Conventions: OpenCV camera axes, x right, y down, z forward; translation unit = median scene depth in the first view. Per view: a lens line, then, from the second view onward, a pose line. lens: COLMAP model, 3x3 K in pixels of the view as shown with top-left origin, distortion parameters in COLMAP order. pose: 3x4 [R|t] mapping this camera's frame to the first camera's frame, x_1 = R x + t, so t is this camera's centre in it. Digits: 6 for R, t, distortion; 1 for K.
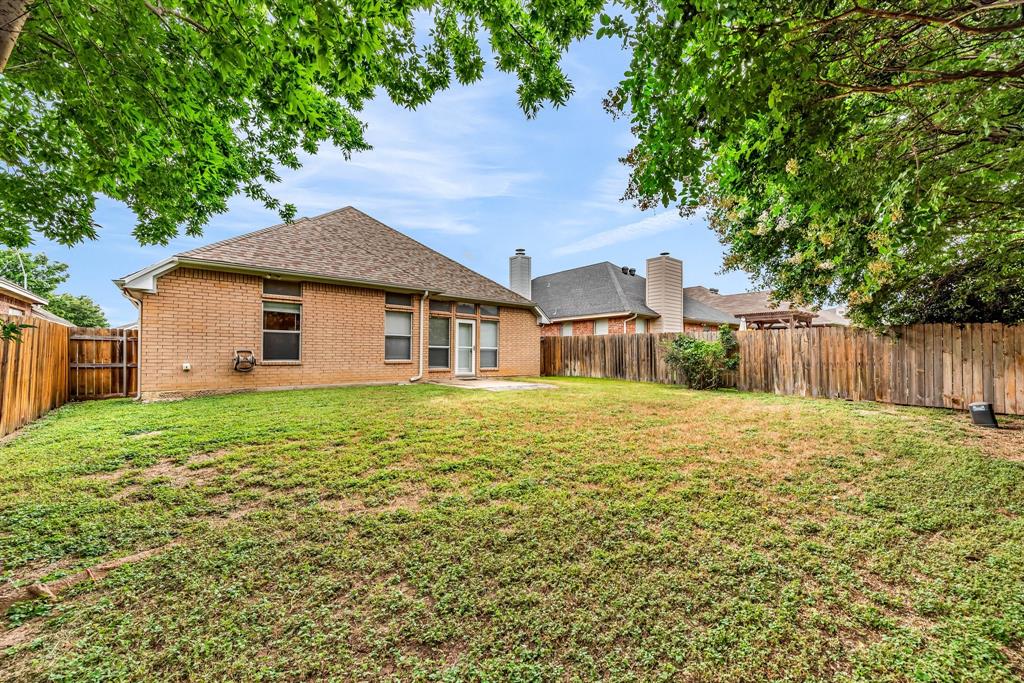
lens RADIAL K [[398.0, 0, 513.0], [0, 398.0, 341.9], [0, 0, 1]] dist [0.003983, -0.001251]
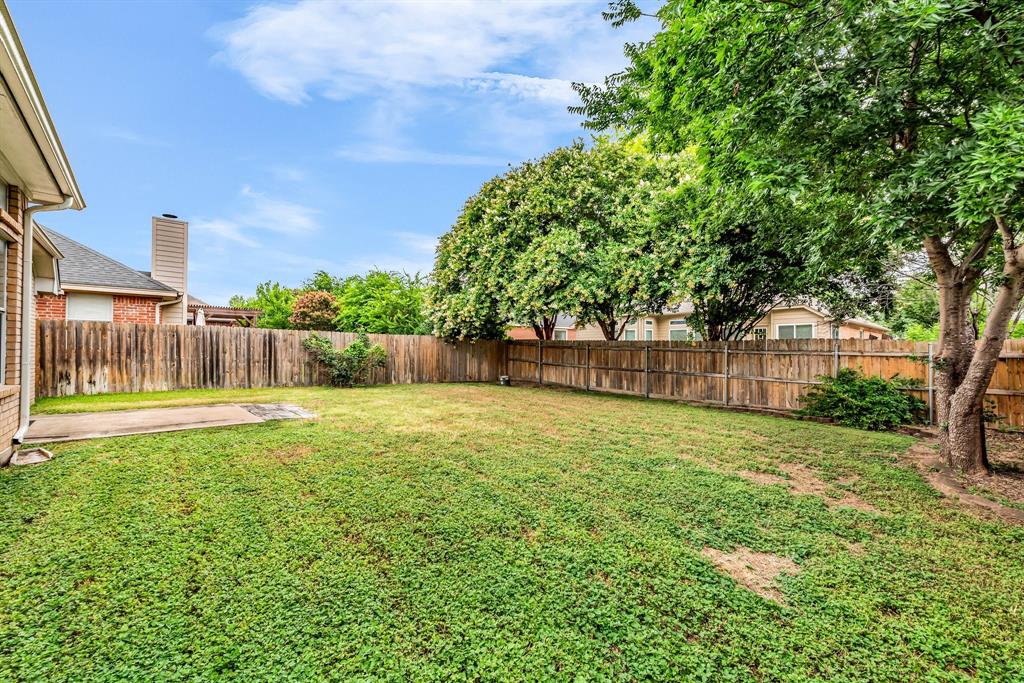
lens RADIAL K [[398.0, 0, 512.5], [0, 398.0, 346.5], [0, 0, 1]] dist [0.003983, -0.001251]
pose [[-0.039750, 0.007442, 0.999182, -0.481322], [-0.037570, 0.999254, -0.008937, 0.003669], [-0.998503, -0.037894, -0.039440, 0.497743]]
